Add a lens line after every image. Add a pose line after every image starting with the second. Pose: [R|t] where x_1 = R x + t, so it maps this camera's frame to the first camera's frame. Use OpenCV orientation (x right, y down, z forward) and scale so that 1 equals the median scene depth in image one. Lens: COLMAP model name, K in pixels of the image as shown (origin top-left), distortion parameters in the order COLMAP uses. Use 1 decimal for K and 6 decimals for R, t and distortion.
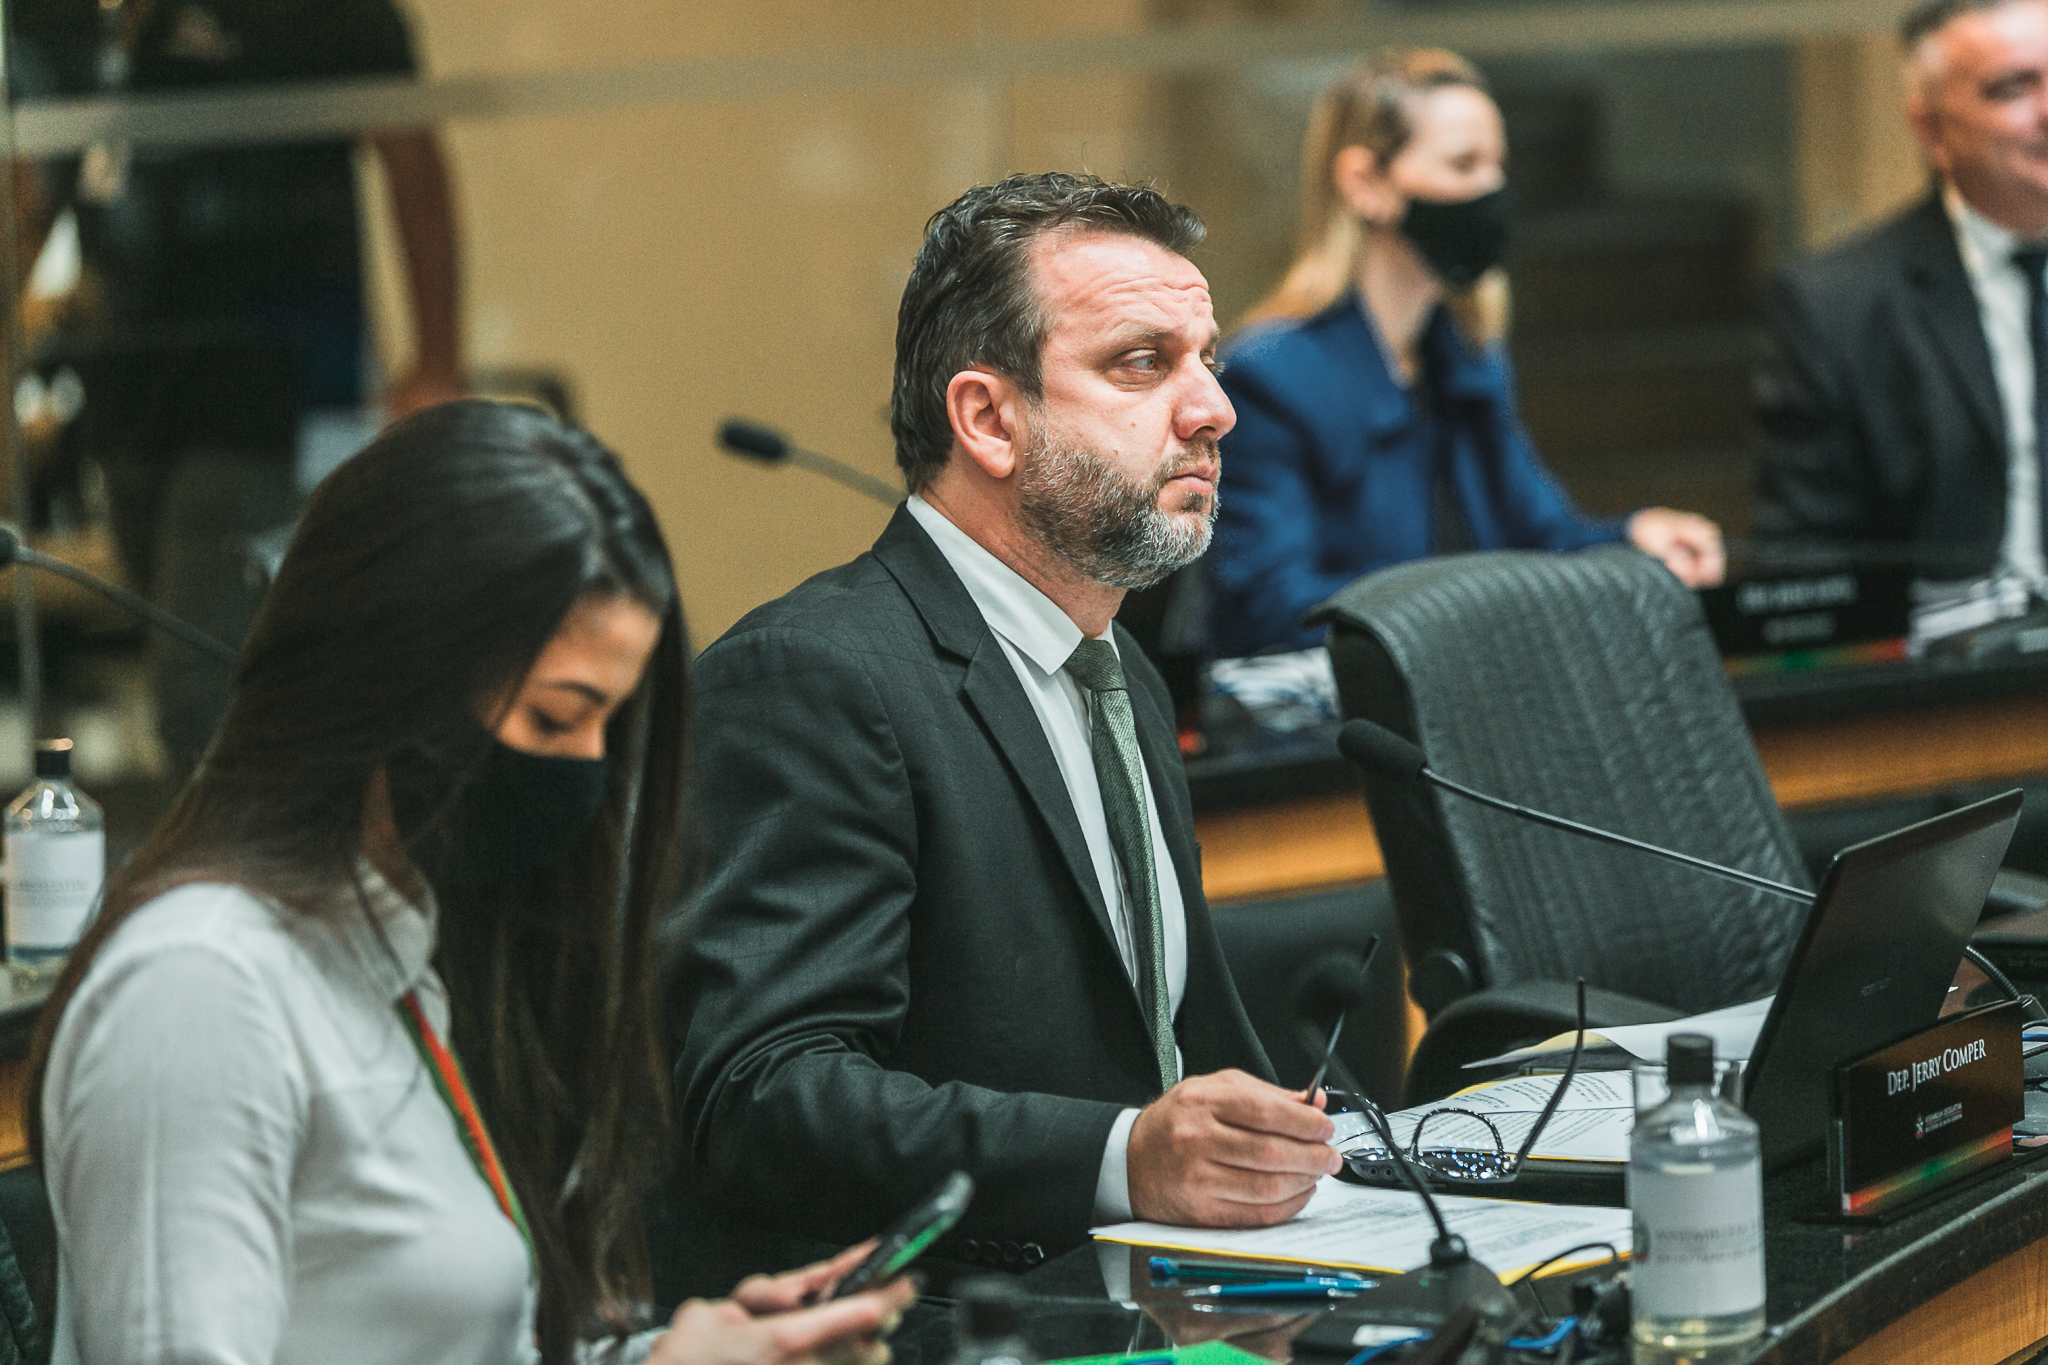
lens RADIAL K [[8579.7, 0, 1024.4], [0, 8579.7, 682.1], [0, 0, 1]] dist [0.136783, 0.000000]
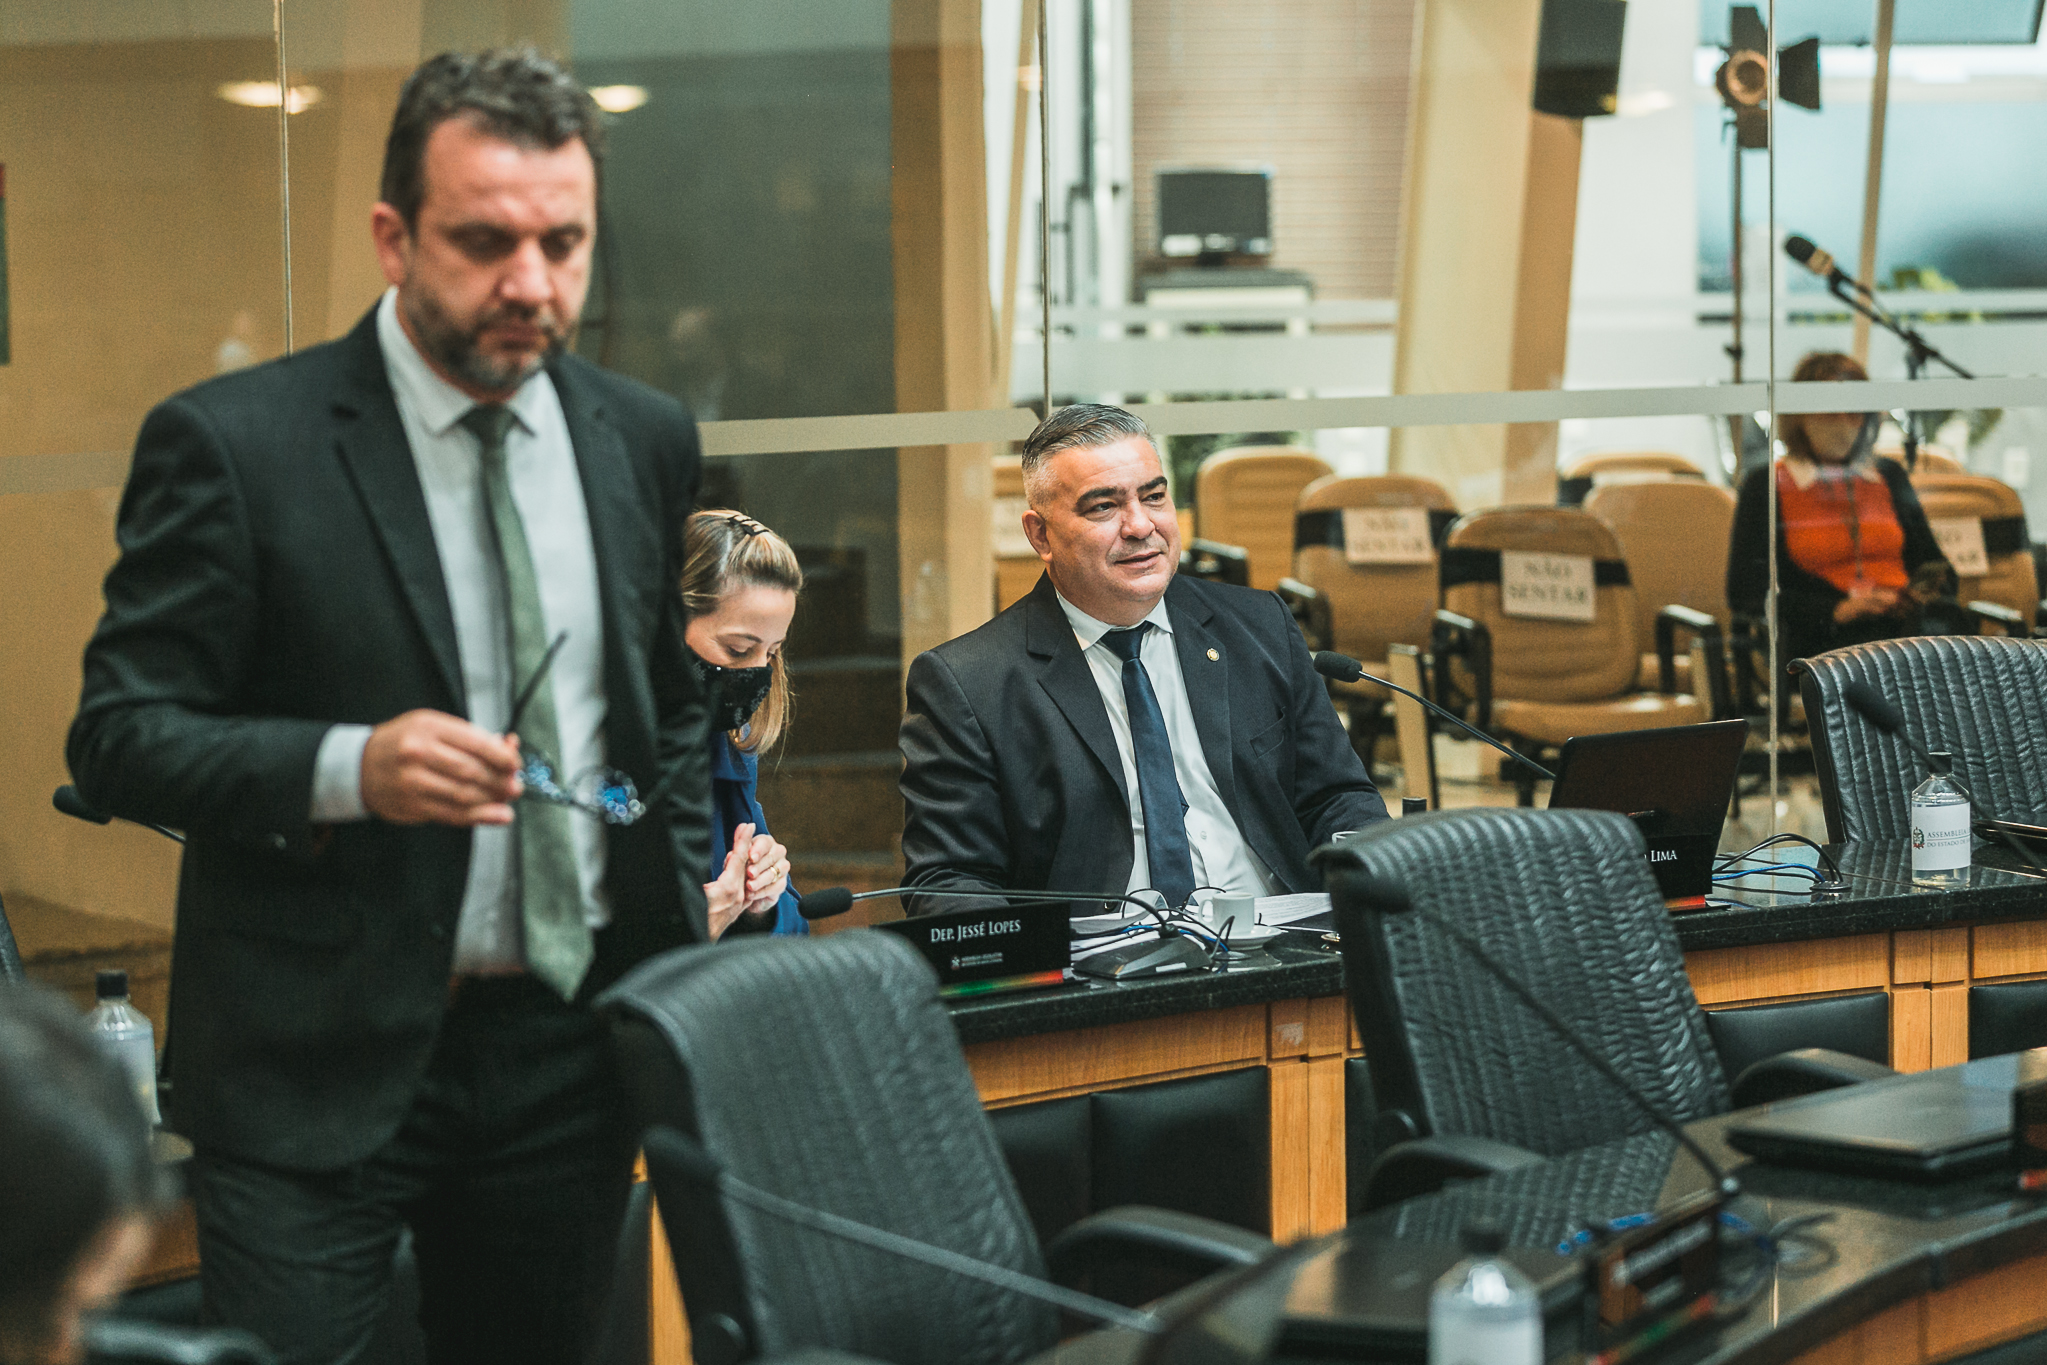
lens RADIAL K [[5926.2, 0, 1022.8], [0, 5926.2, 682.4], [0, 0, 1]] dist [-0.144763, 0.000000]
pose [[0.993582, 0.015605, 0.112036, 0.001430], [-0.011697, 0.999303, -0.035461, -0.021657], [-0.112511, 0.033923, 0.993071, 0.224144]]
